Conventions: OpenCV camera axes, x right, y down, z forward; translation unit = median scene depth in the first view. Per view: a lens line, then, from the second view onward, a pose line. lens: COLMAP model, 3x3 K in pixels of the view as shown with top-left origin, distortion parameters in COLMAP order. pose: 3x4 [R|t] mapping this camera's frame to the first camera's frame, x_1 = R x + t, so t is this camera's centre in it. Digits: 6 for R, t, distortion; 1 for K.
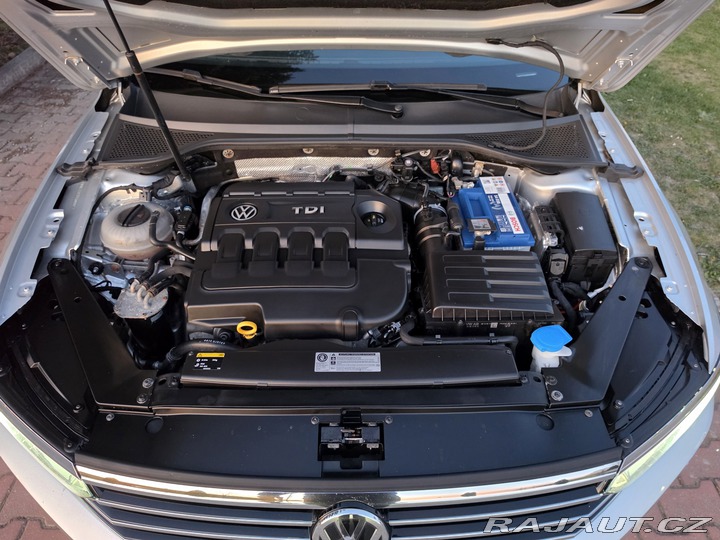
lens RADIAL K [[501.9, 0, 360.4], [0, 501.9, 270.9], [0, 0, 1]] dist [0.033403, -0.039248]
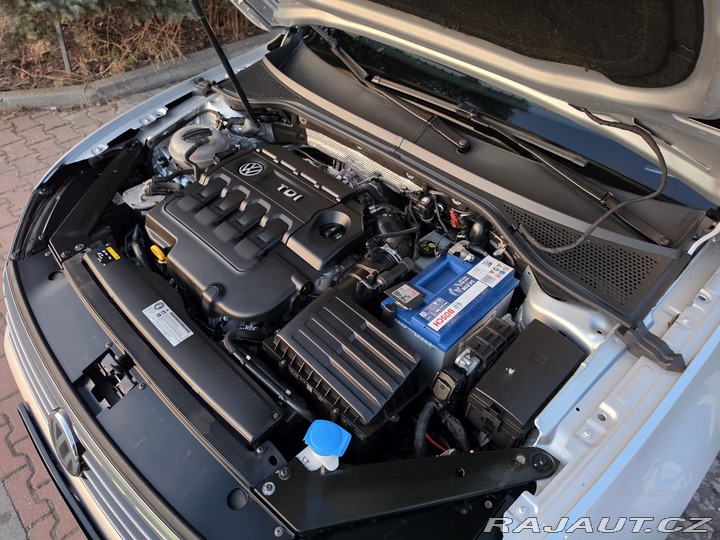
lens RADIAL K [[501.9, 0, 360.2], [0, 501.9, 268.9], [0, 0, 1]] dist [0.033403, -0.039248]
pose [[0.702688, 0.502286, -0.503924, 0.574222], [-0.493480, 0.854275, 0.163373, -0.222653], [0.512550, 0.133876, 0.848157, 0.237075]]
